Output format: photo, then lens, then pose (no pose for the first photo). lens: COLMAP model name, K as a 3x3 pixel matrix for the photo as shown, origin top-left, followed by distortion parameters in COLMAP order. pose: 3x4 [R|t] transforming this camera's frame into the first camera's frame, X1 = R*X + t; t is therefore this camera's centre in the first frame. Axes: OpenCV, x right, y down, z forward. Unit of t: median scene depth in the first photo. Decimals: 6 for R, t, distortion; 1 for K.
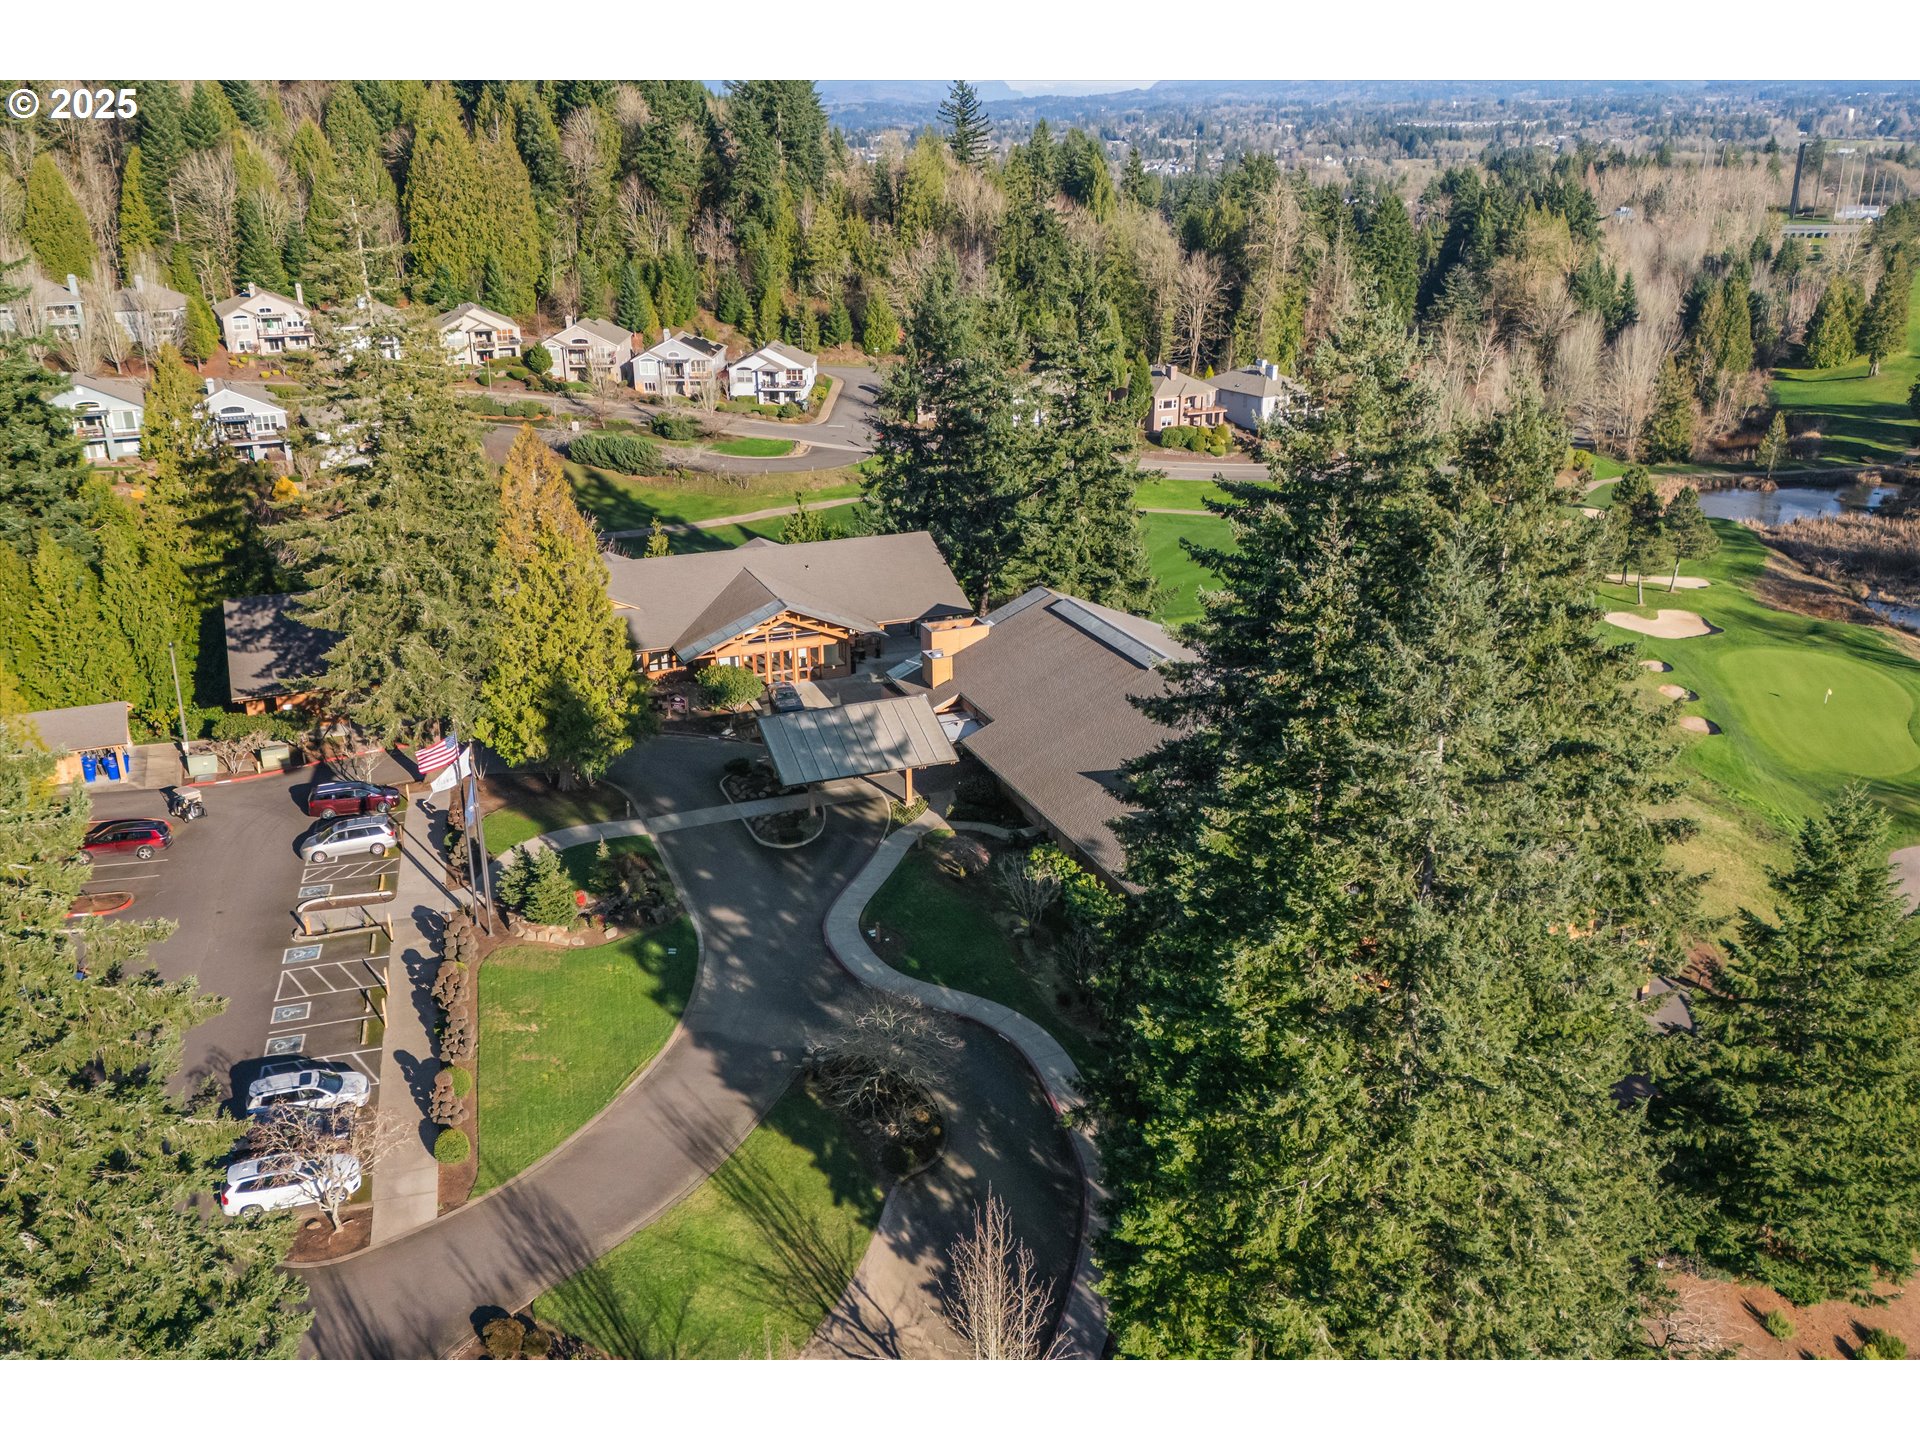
lens RADIAL K [[1599.8, 0, 1000.4], [0, 1599.8, 726.1], [0, 0, 1]] dist [0.085928, -0.112277]
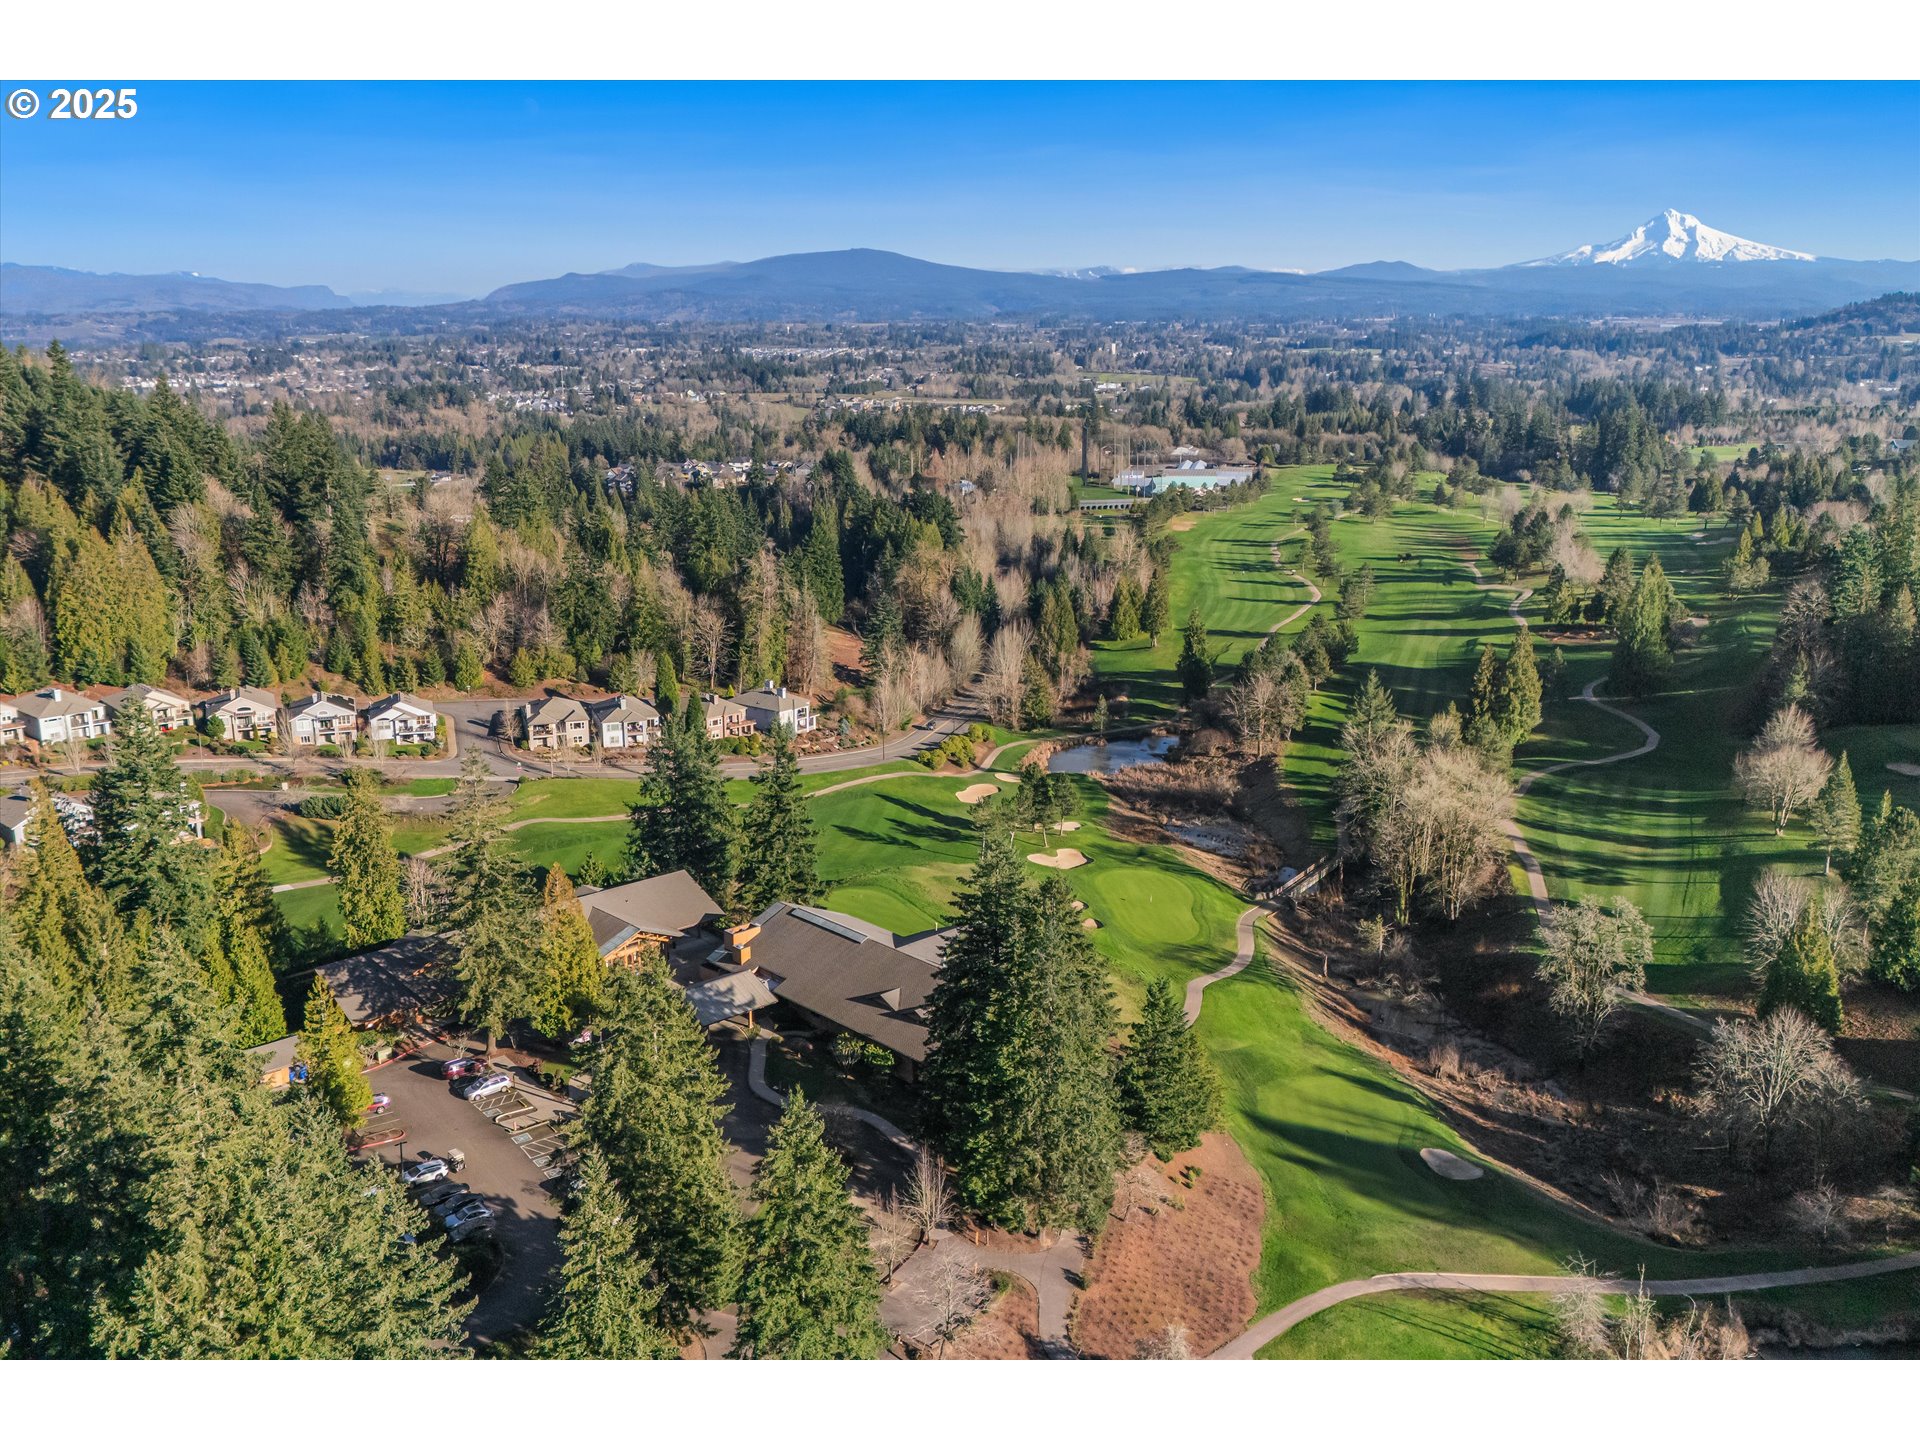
lens RADIAL K [[1599.8, 0, 1000.4], [0, 1599.8, 726.1], [0, 0, 1]] dist [0.085928, -0.112277]
pose [[0.925823, -0.076004, 0.370237, -0.162643], [0.118093, 0.988700, -0.092342, -0.033745], [-0.359035, 0.129215, 0.924336, -0.340973]]
